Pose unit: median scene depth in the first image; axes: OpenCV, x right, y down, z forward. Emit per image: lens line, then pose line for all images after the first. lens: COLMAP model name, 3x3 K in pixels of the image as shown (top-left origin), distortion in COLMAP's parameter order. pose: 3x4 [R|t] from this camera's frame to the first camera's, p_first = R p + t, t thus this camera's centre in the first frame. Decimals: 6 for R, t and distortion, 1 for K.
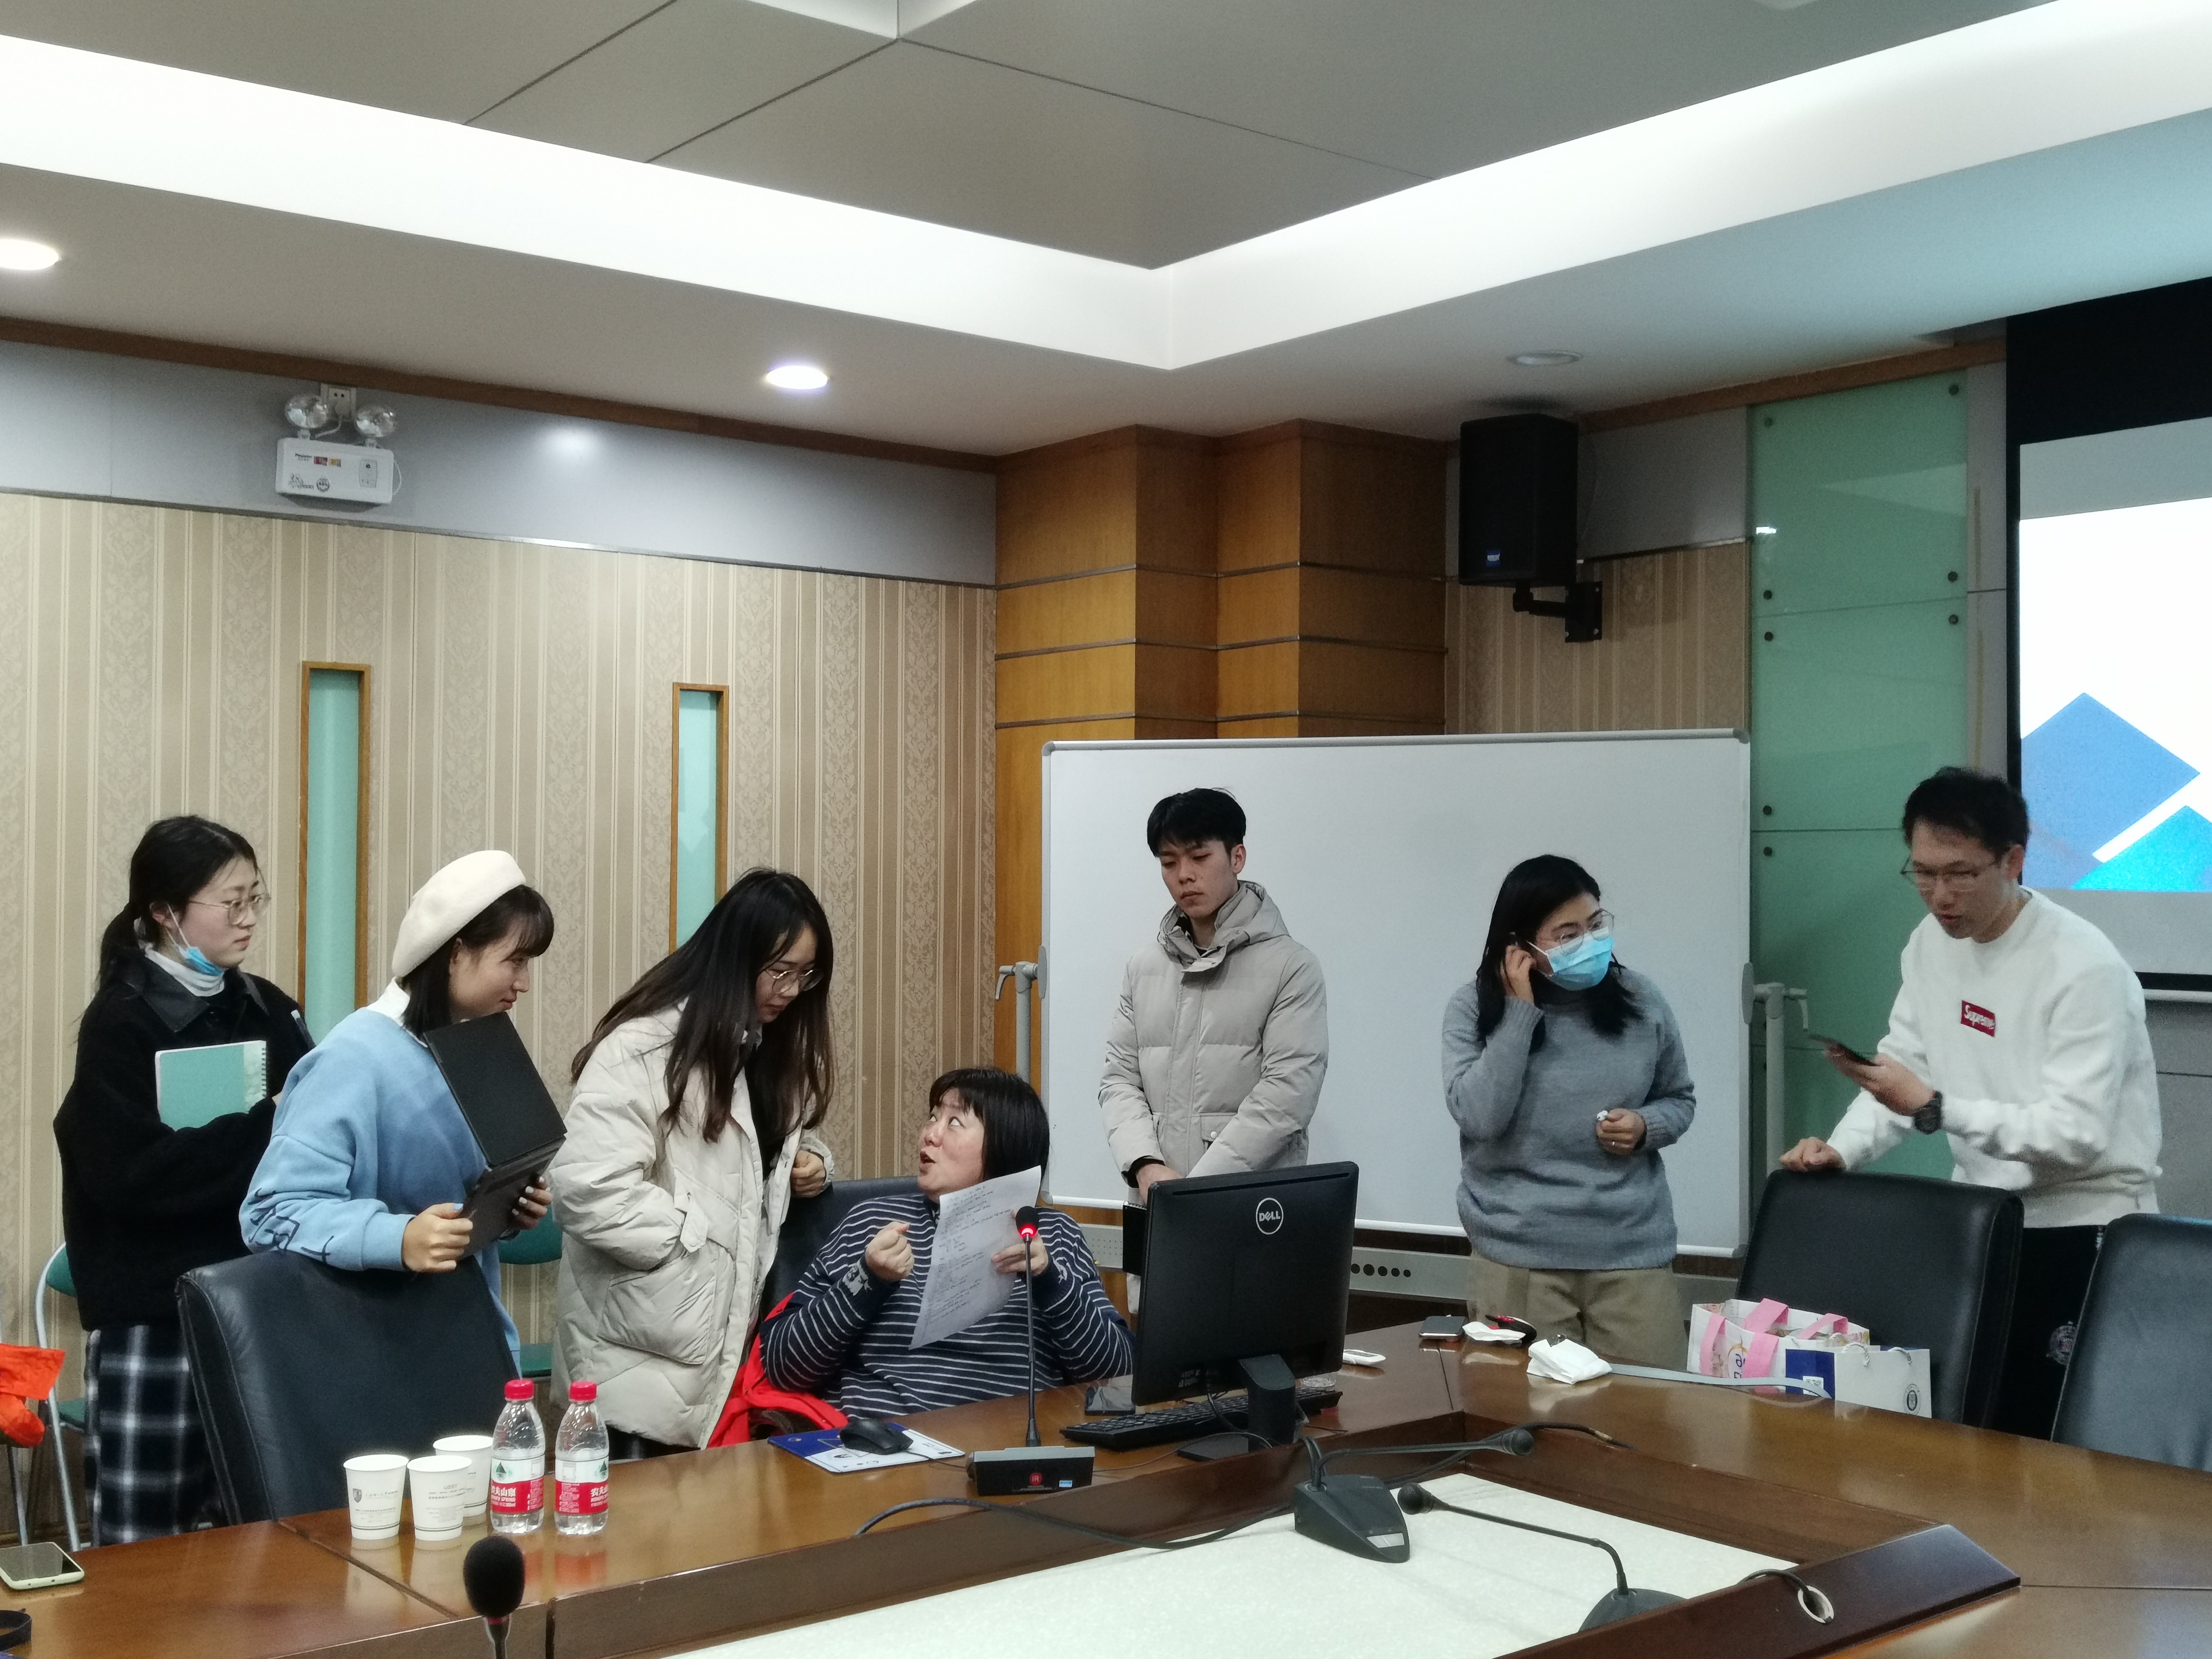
lens RADIAL K [[2384.3, 0, 1004.2], [0, 2384.3, 830.7], [0, 0, 1]] dist [0.128711, -0.364083]
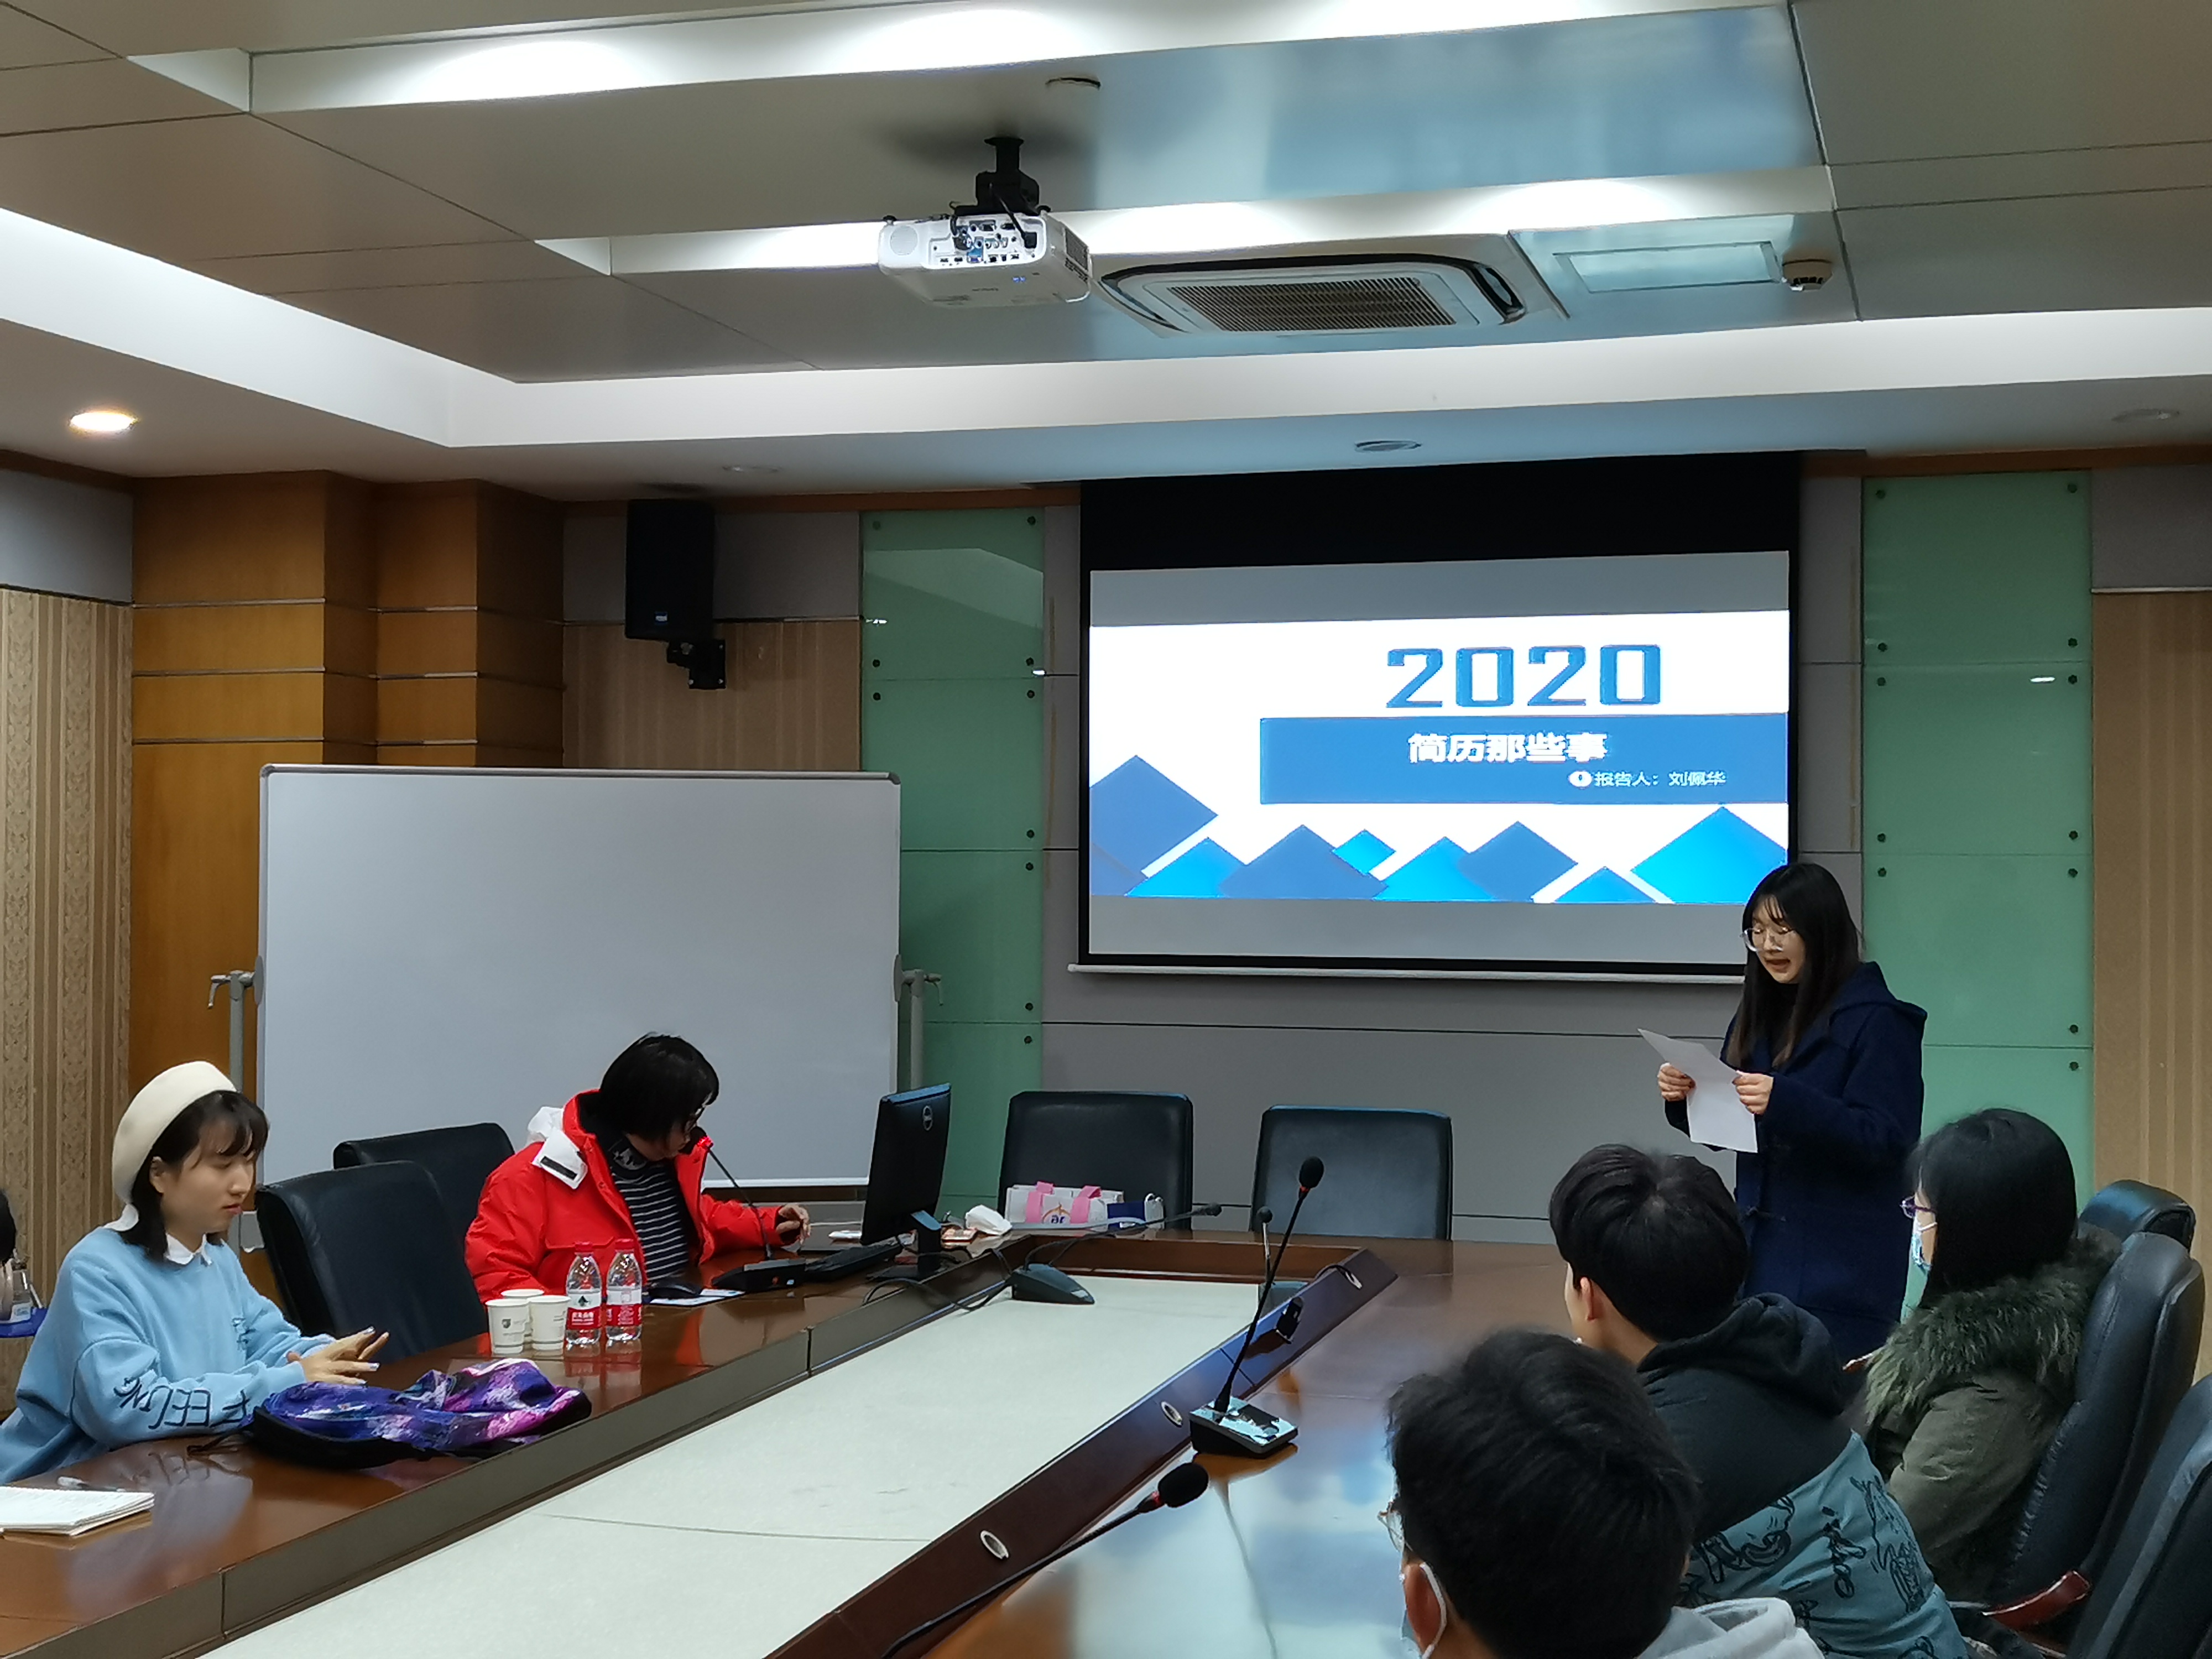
lens RADIAL K [[2982.2, 0, 1025.8], [0, 2982.2, 833.8], [0, 0, 1]] dist [0.285015, -1.318001]
pose [[0.823758, 0.004032, 0.566928, -0.472083], [-0.008277, 0.999954, 0.004914, -0.015761], [-0.566882, -0.008741, 0.823753, -0.312221]]
